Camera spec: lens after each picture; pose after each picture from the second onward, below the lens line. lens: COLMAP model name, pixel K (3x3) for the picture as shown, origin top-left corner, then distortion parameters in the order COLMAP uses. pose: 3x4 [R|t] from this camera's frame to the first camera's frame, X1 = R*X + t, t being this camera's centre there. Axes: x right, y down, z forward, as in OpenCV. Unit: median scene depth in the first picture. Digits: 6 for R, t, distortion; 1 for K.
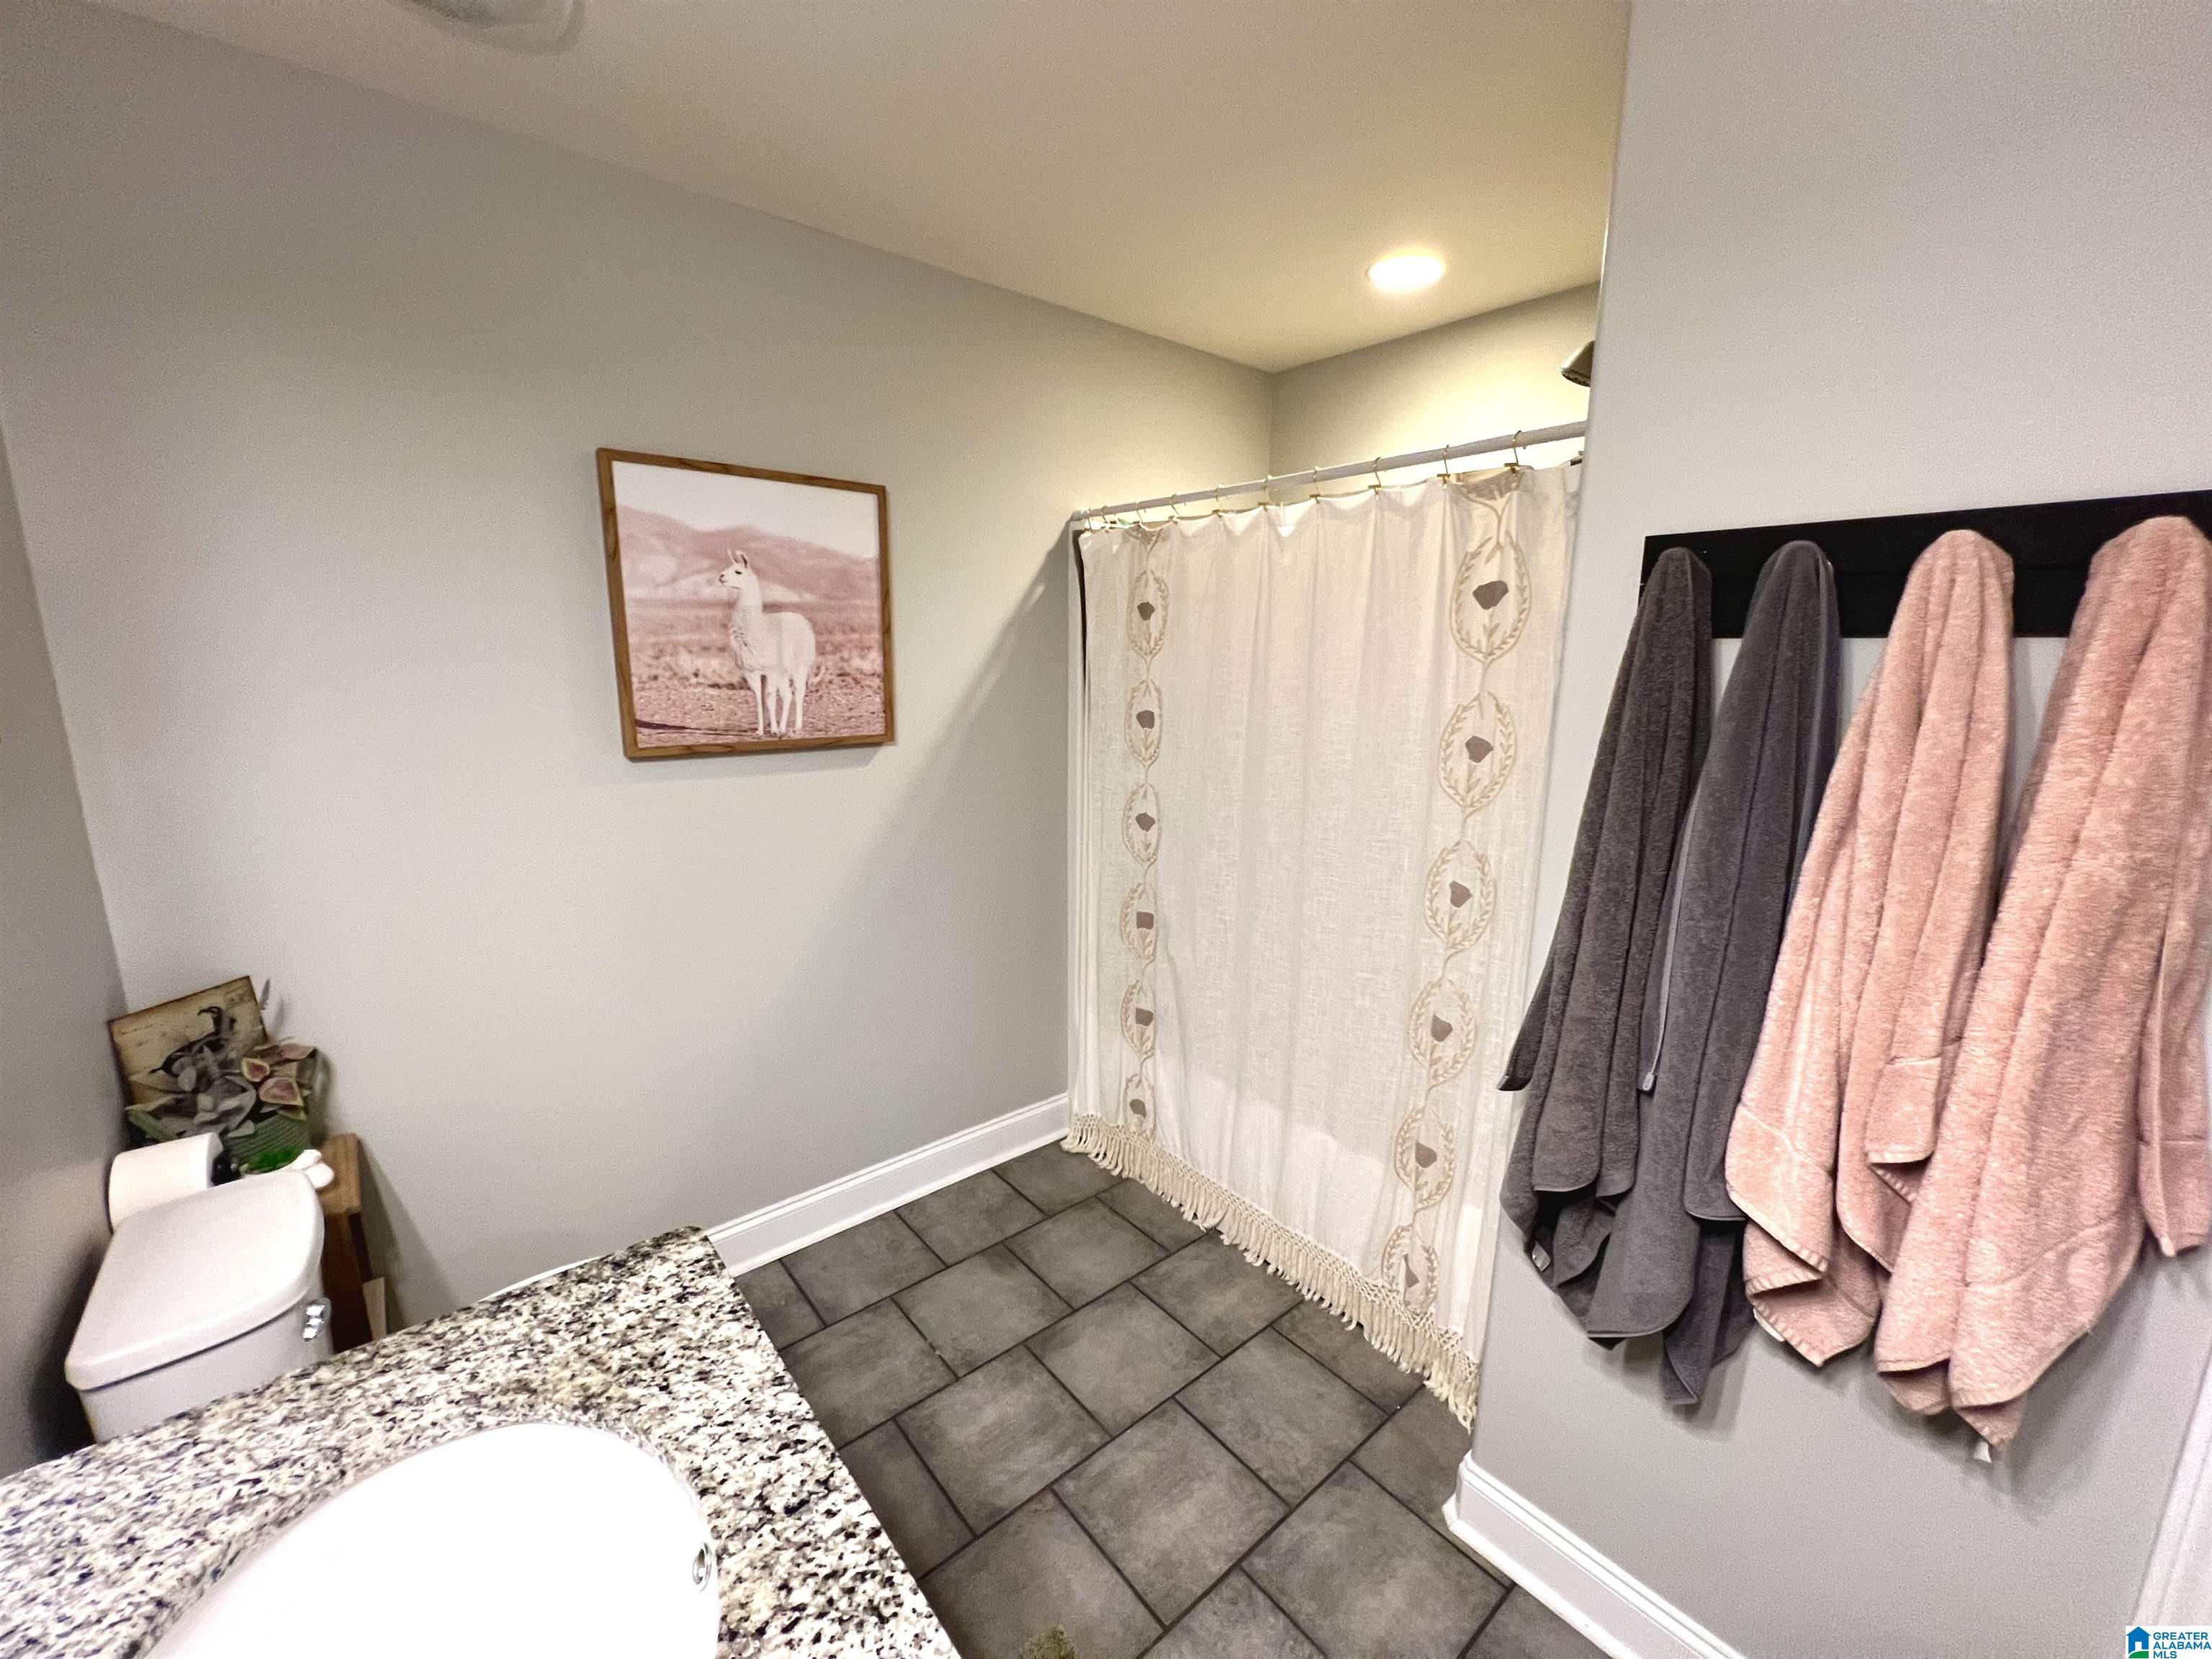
lens RADIAL K [[881.3, 0, 1102.0], [0, 881.3, 826.4], [0, 0, 1]] dist [-0.006115, -0.000160]
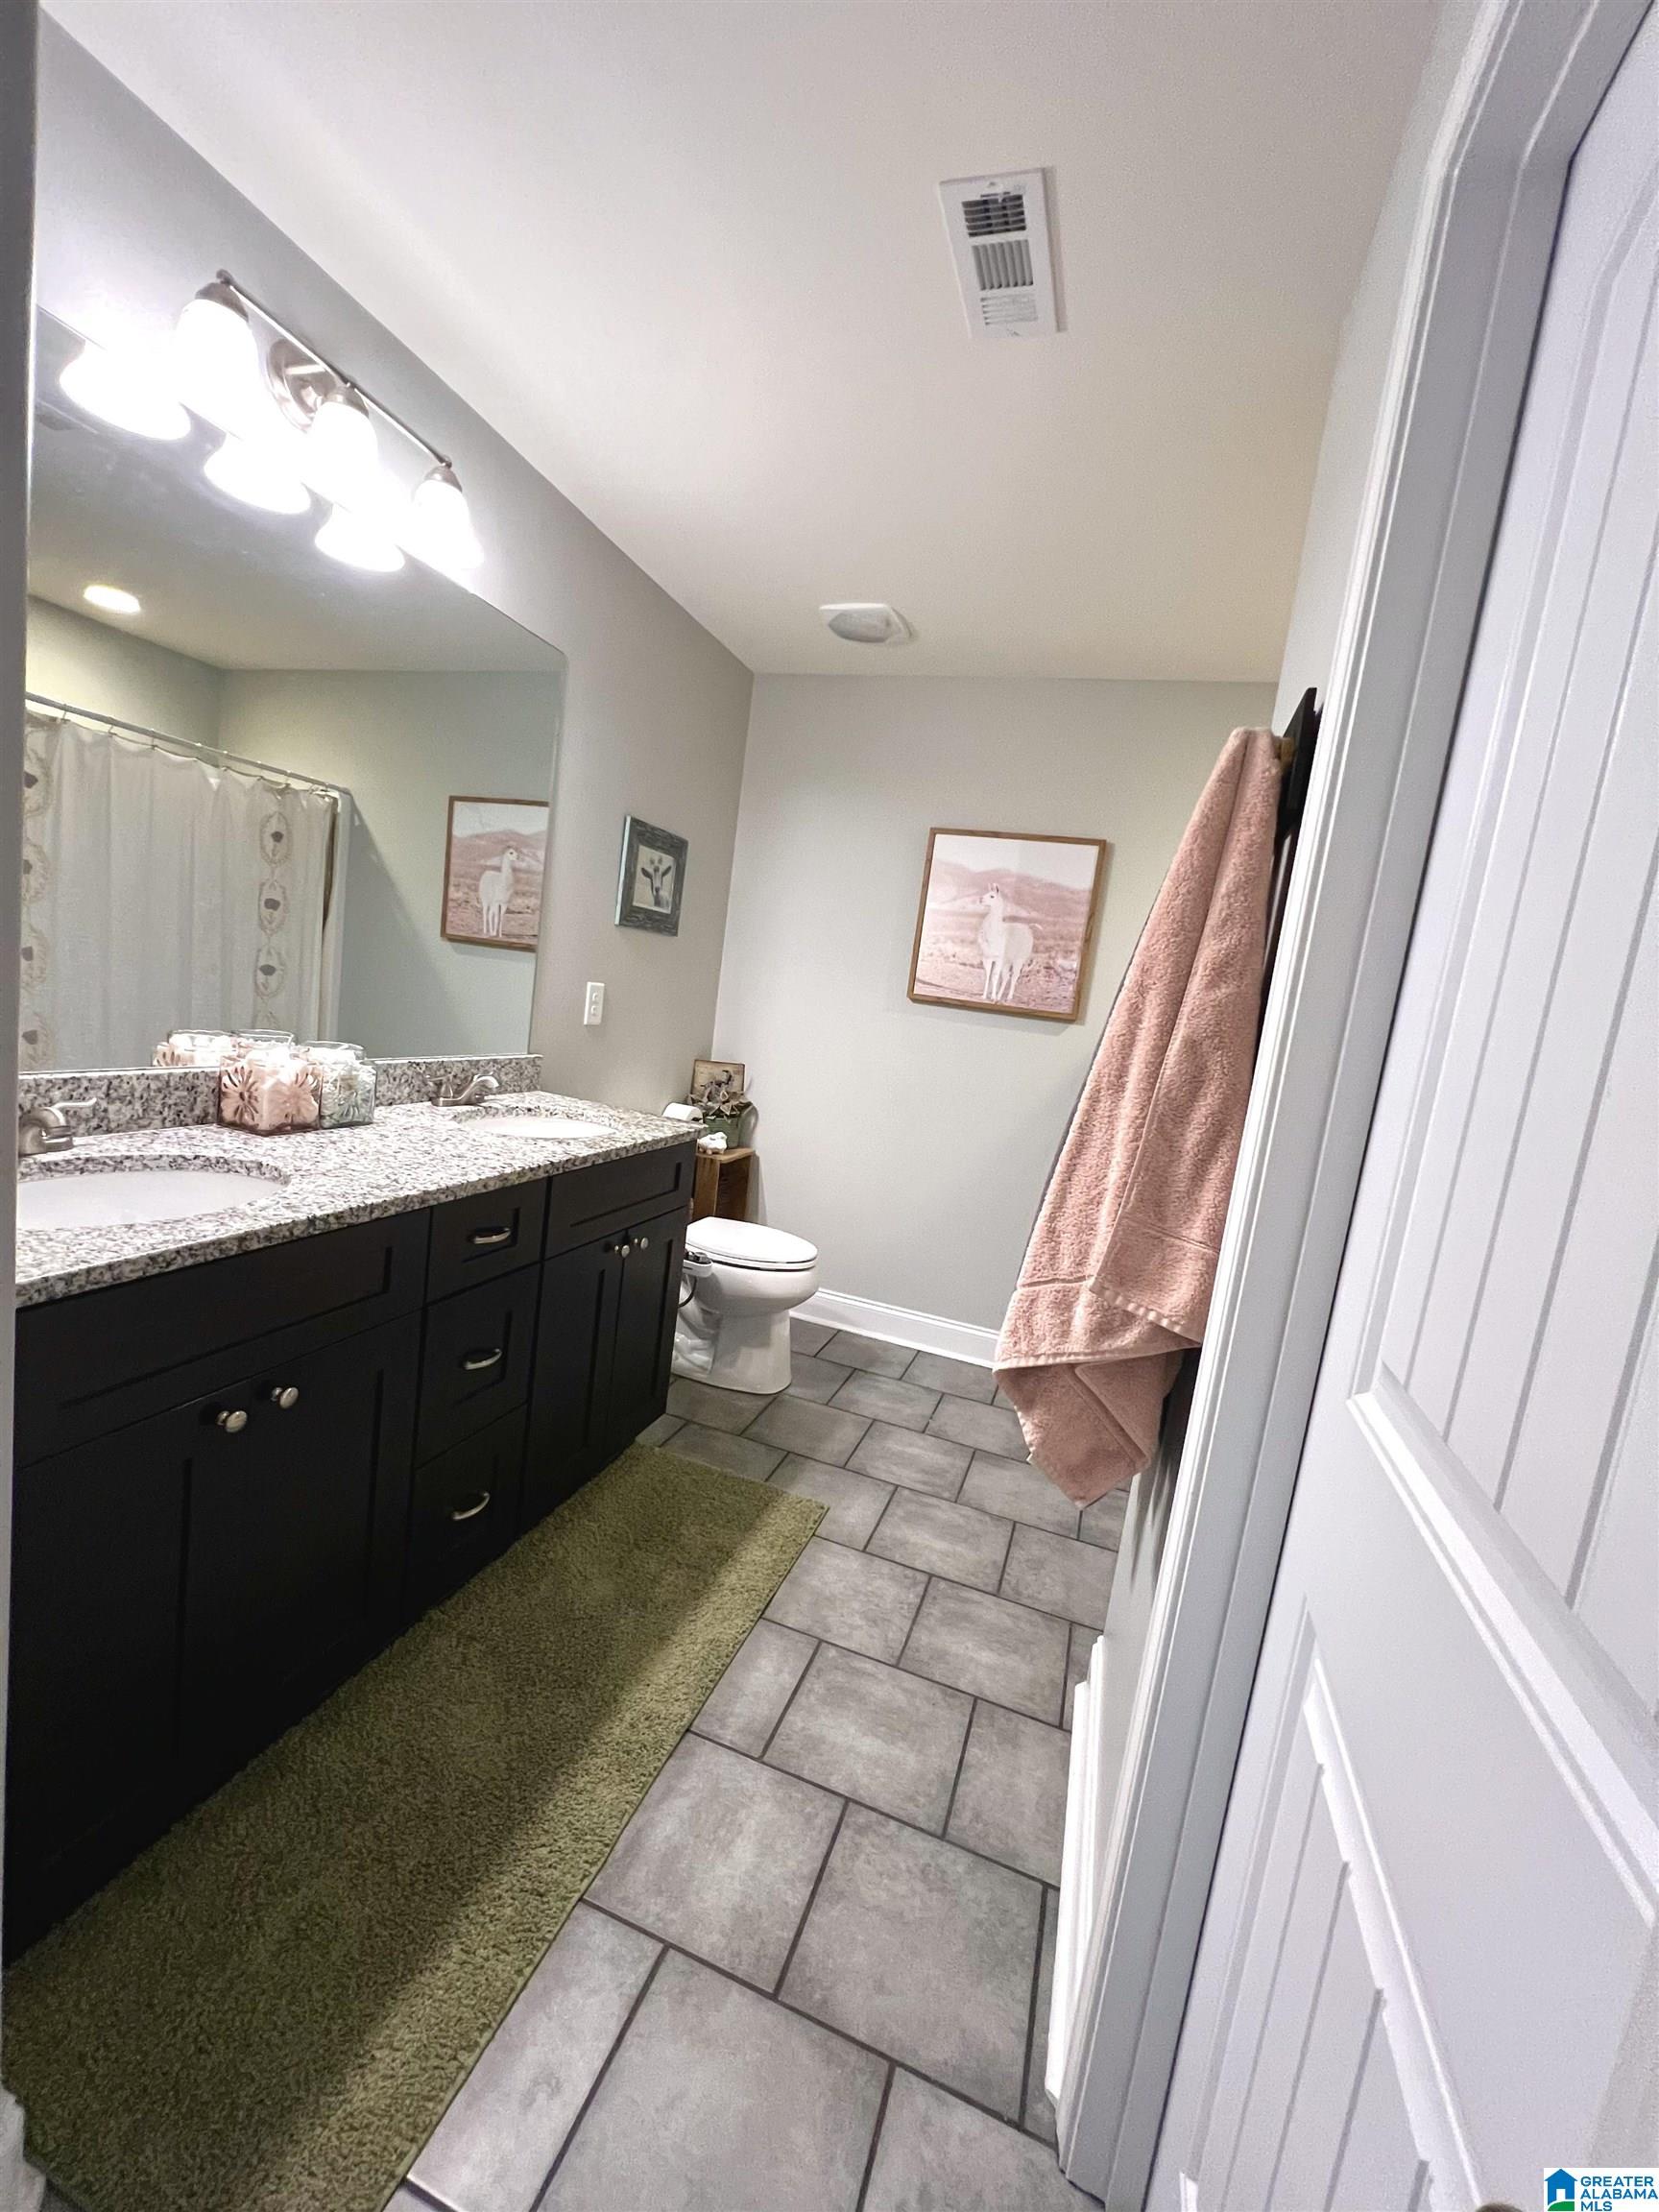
lens RADIAL K [[881.3, 0, 830.7], [0, 881.3, 1103.6], [0, 0, 1]] dist [-0.006115, -0.000160]
pose [[0.518477, 0.167581, -0.838510, 0.805088], [-0.289092, 0.957219, 0.012551, 0.131520], [0.804741, 0.235898, 0.544742, -0.022424]]
